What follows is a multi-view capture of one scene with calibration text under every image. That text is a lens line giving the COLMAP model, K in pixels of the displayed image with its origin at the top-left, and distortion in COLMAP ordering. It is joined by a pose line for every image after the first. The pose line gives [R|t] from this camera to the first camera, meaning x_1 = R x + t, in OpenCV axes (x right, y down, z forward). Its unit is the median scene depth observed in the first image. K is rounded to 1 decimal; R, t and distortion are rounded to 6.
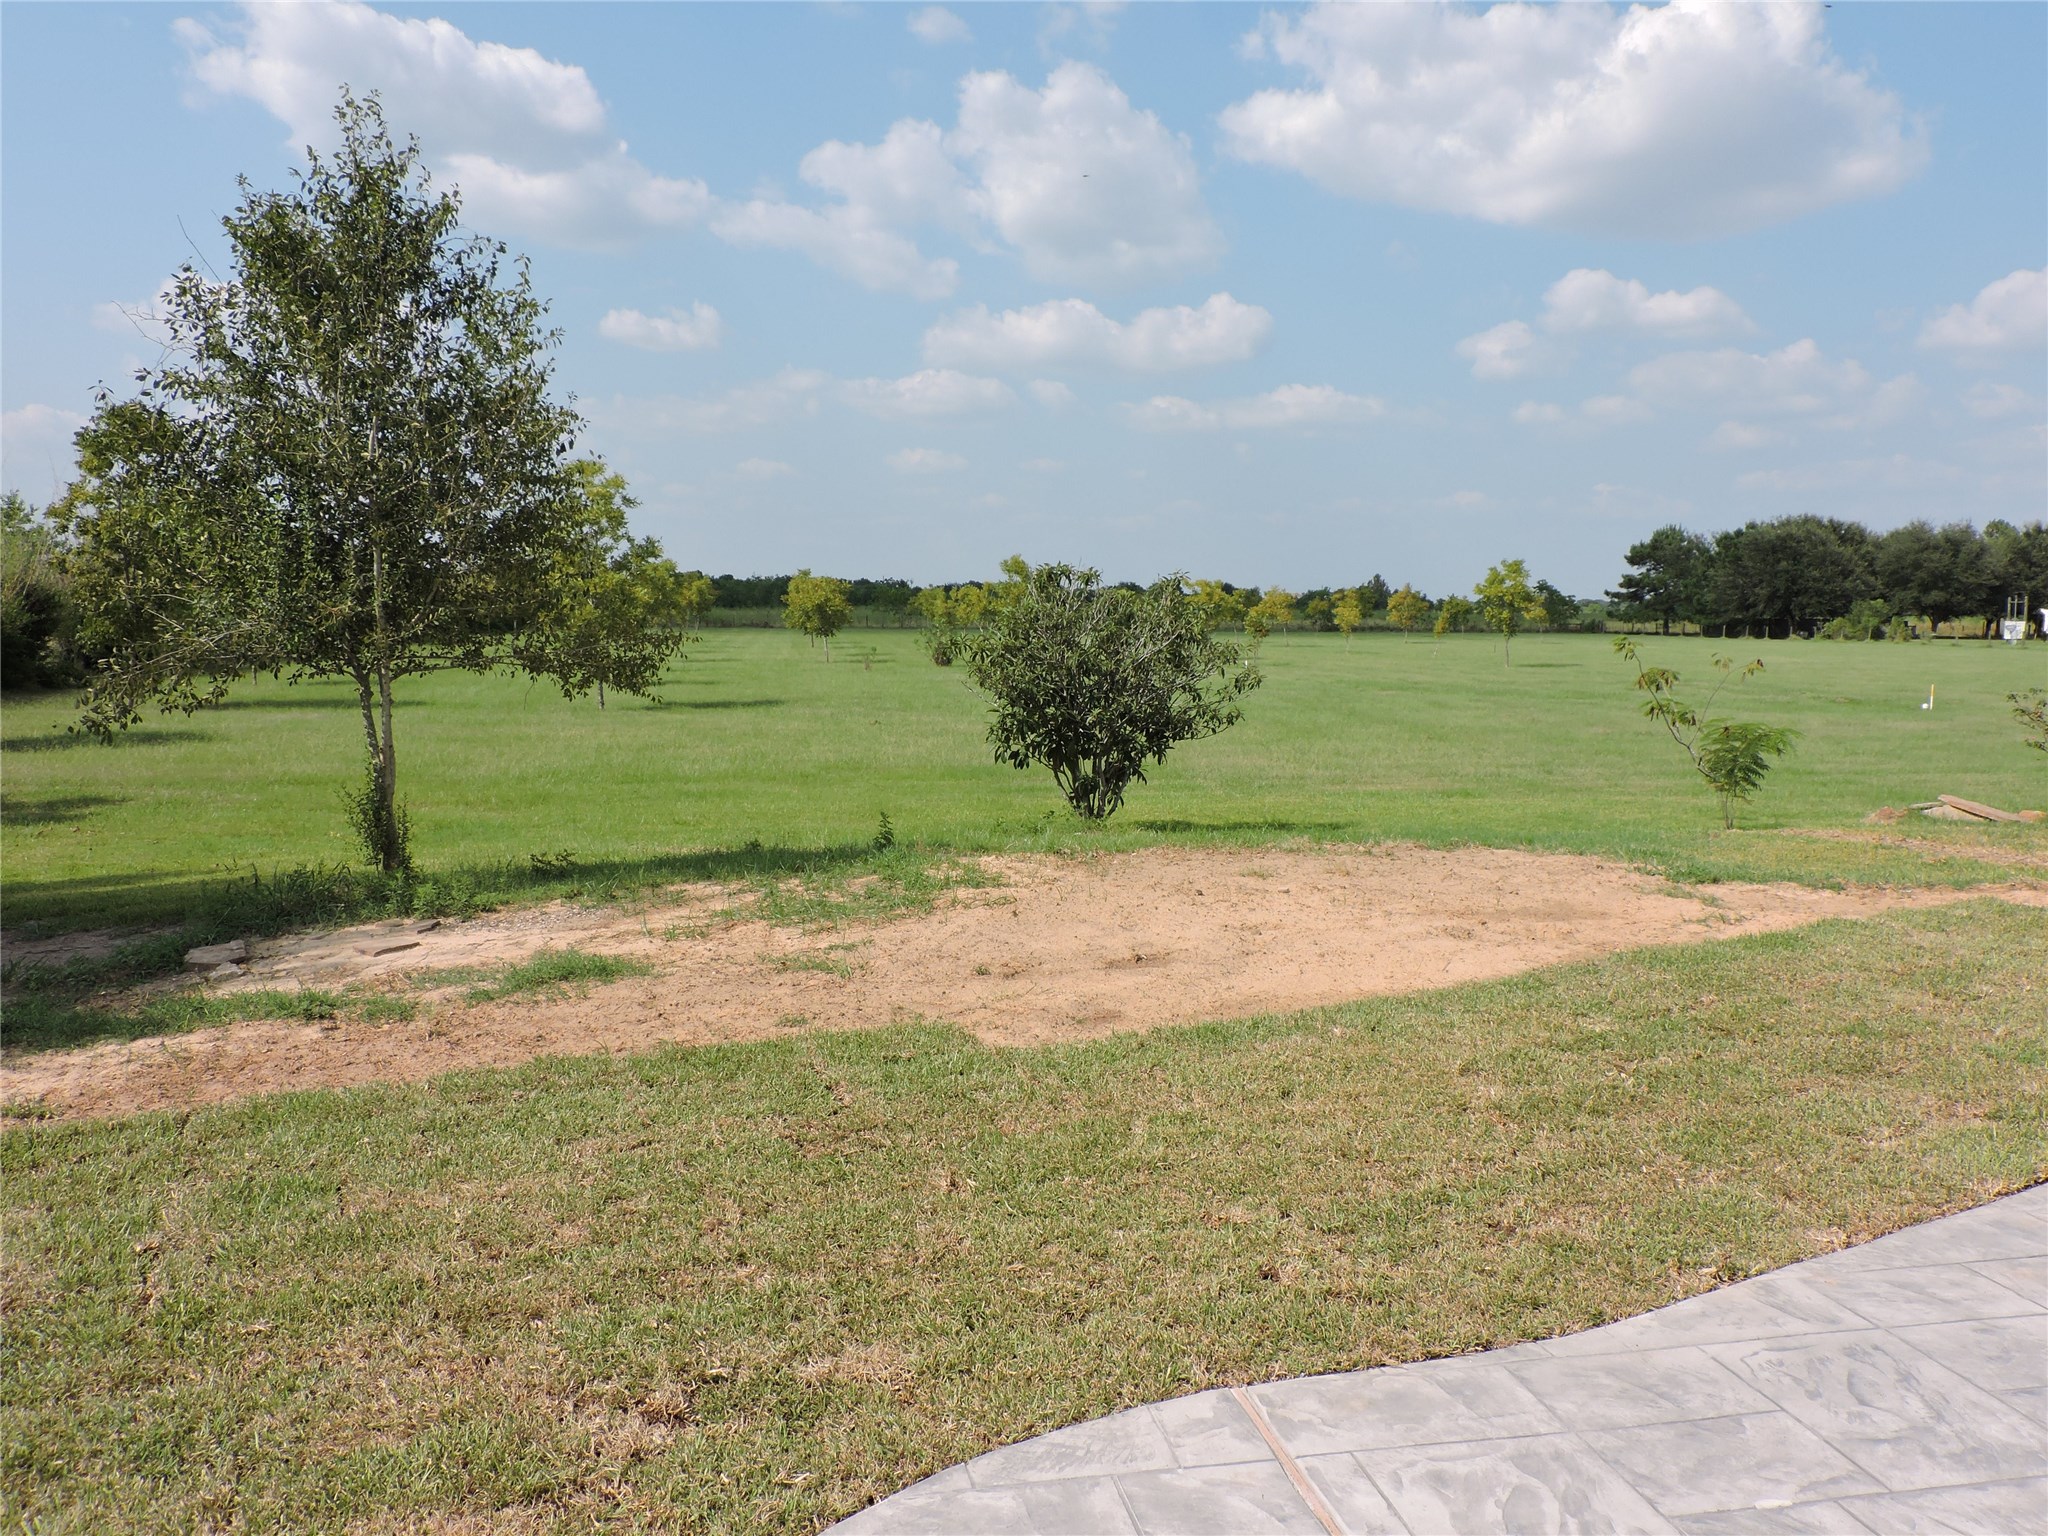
lens RADIAL K [[1564.1, 0, 1009.8], [0, 1564.1, 775.3], [0, 0, 1]] dist [0.002178, 0.001992]
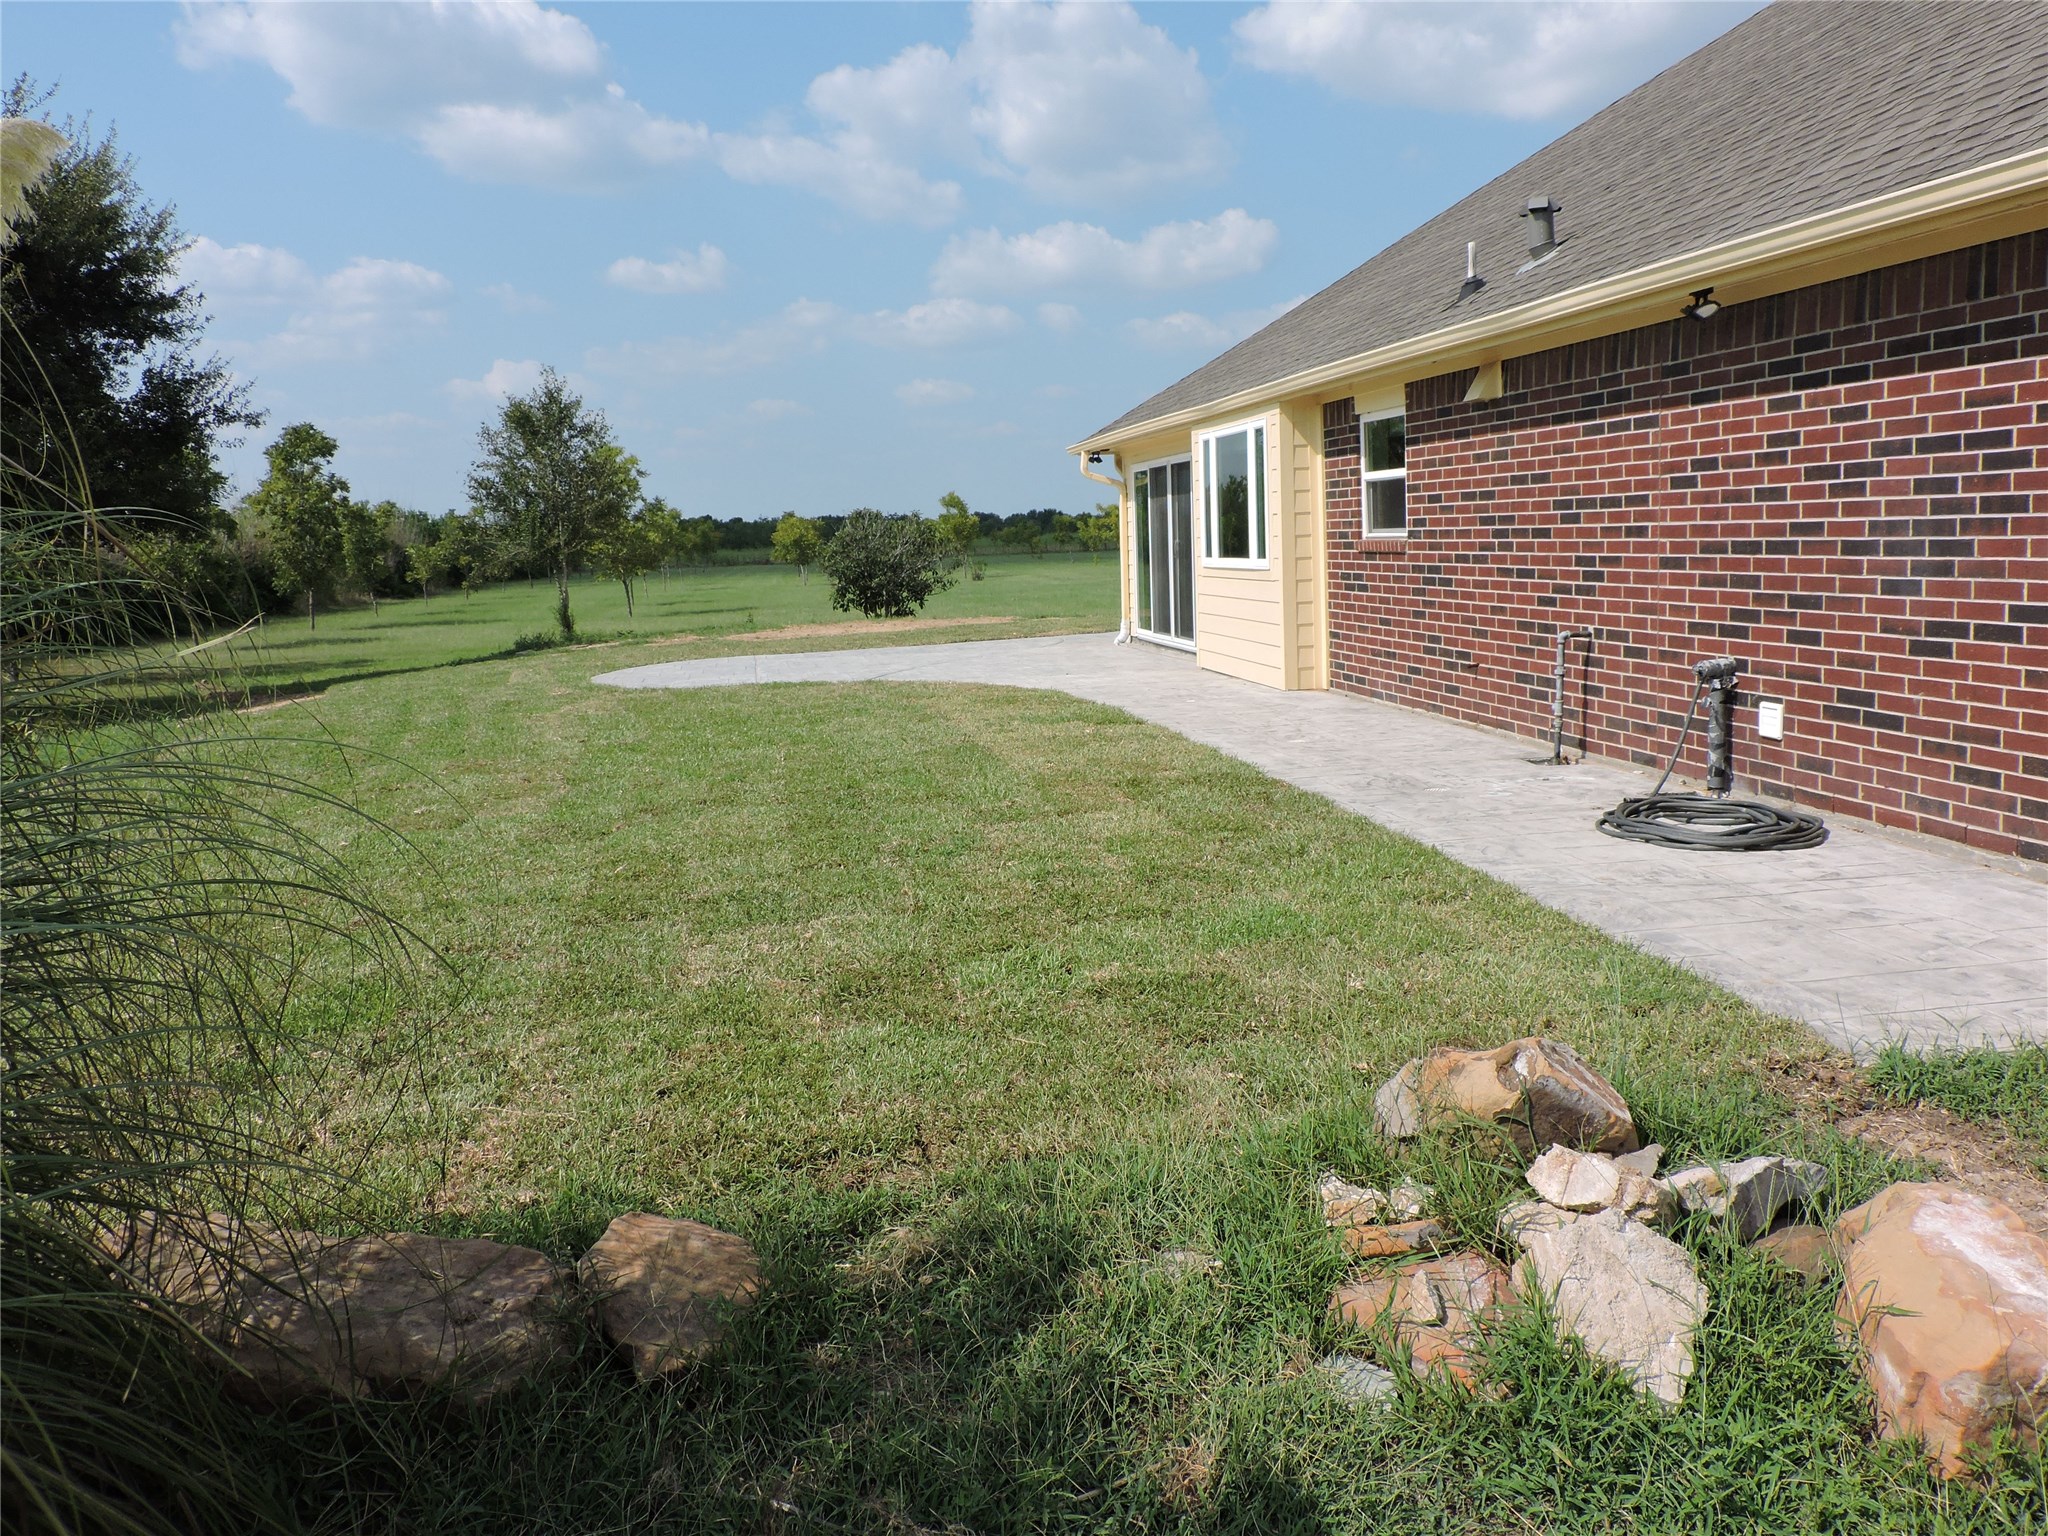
lens RADIAL K [[1564.1, 0, 1002.3], [0, 1564.1, 757.2], [0, 0, 1]] dist [0.002178, 0.001992]
pose [[0.998965, -0.039565, -0.022443, 0.031504], [0.040285, 0.998656, 0.032603, 0.015705], [0.021123, -0.033474, 0.999216, -0.129007]]
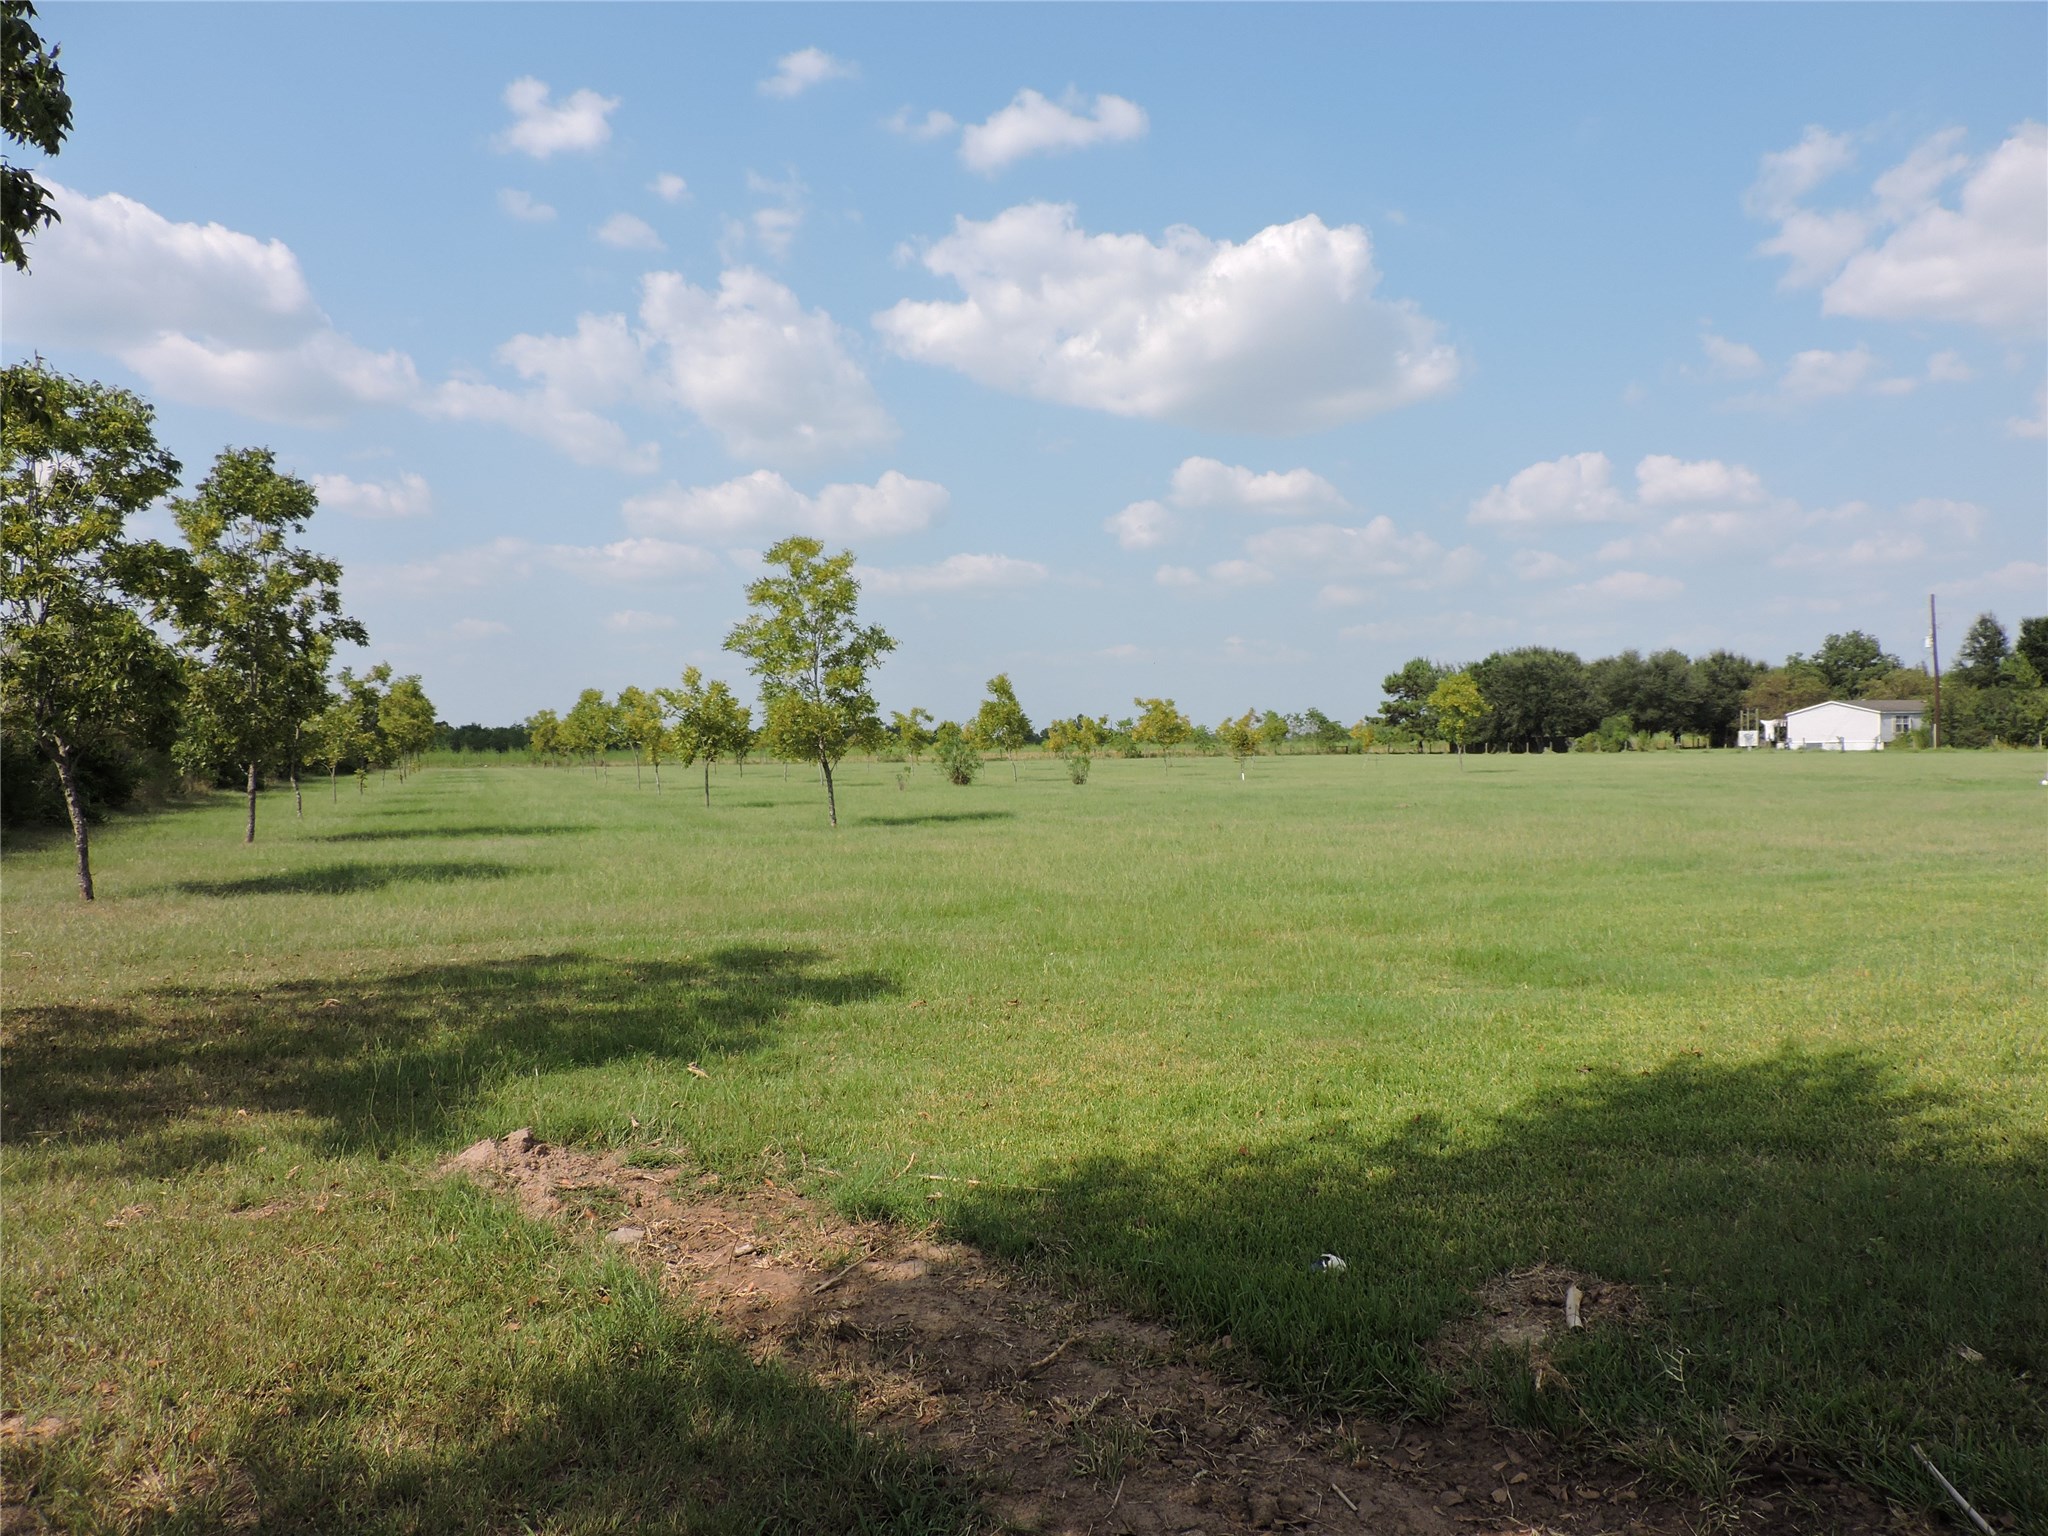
lens RADIAL K [[1461.7, 0, 1021.0], [0, 1461.7, 751.9], [0, 0, 1]] dist [-0.030066, 0.015514]
pose [[0.978382, -0.026207, 0.205139, -0.084217], [0.048143, 0.993548, -0.102682, 0.001331], [-0.201125, 0.110339, 0.973331, 0.052670]]
